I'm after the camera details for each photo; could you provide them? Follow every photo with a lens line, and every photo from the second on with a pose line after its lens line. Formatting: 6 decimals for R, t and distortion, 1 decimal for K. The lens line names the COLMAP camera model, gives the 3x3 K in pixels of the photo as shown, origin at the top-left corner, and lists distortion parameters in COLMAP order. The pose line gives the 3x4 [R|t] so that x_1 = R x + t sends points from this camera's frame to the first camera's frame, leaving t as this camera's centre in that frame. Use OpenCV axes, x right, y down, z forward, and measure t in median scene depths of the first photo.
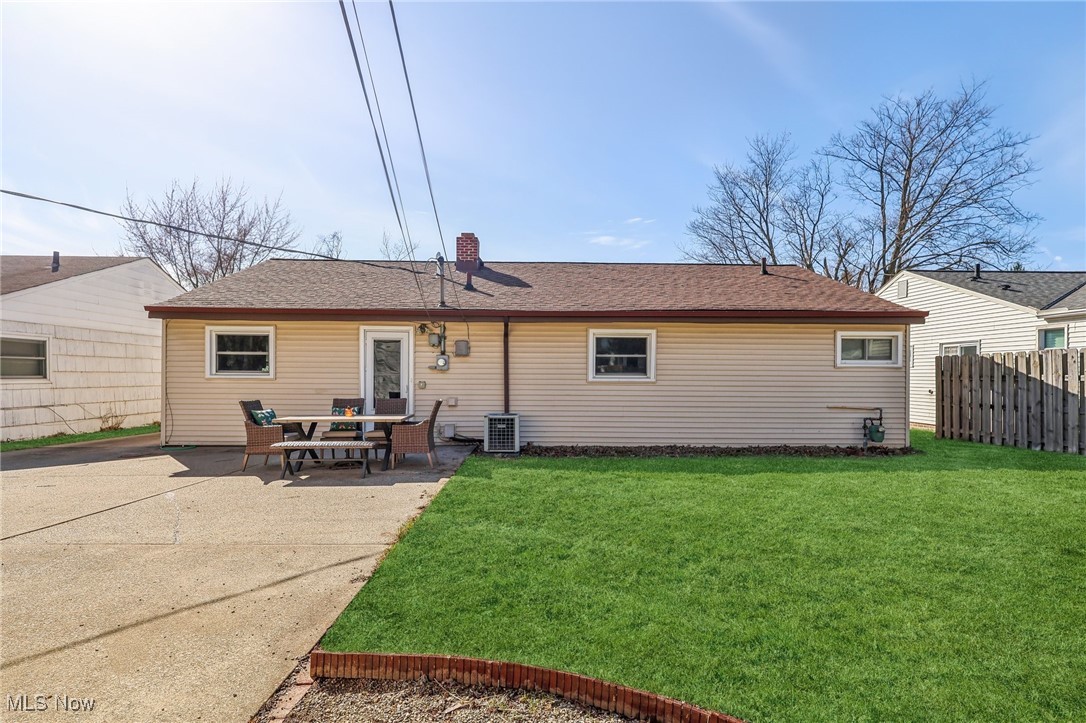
lens RADIAL K [[510.5, 0, 543.0], [0, 510.5, 361.5], [0, 0, 1]] dist [-0.003589, -0.000018]
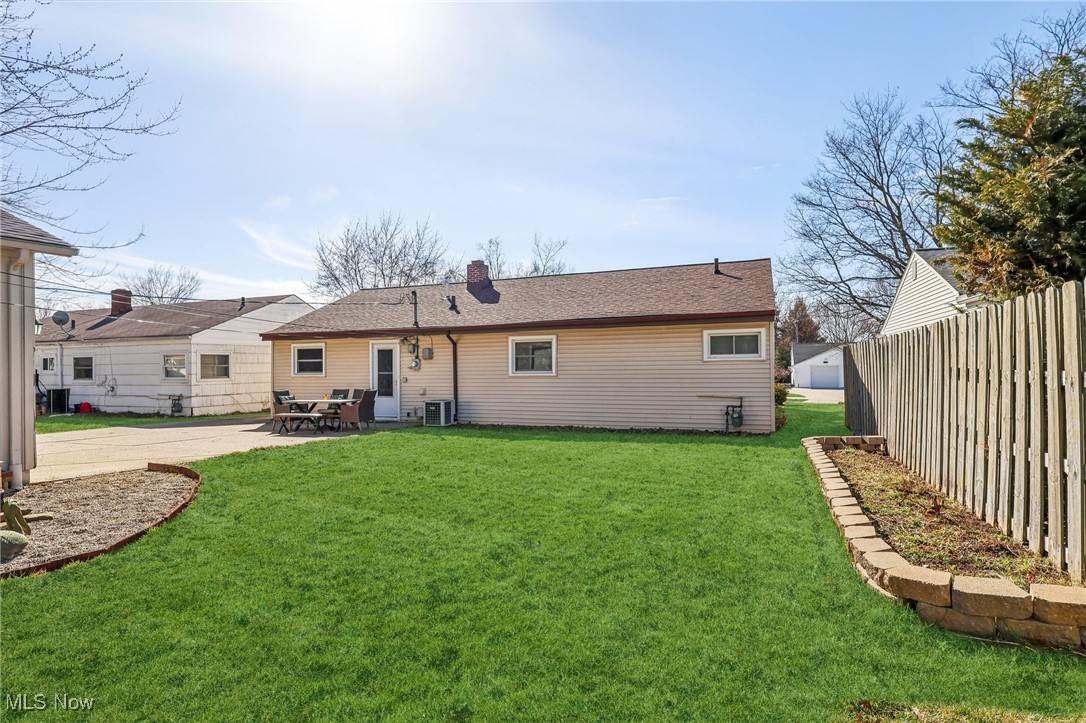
lens RADIAL K [[541.7, 0, 540.2], [0, 541.7, 361.9], [0, 0, 1]] dist [-0.000429, 0.000133]
pose [[0.925043, -0.020443, -0.379313, 0.701771], [0.027687, 0.999523, 0.013654, -0.014929], [0.378853, -0.023132, 0.925168, -0.278255]]
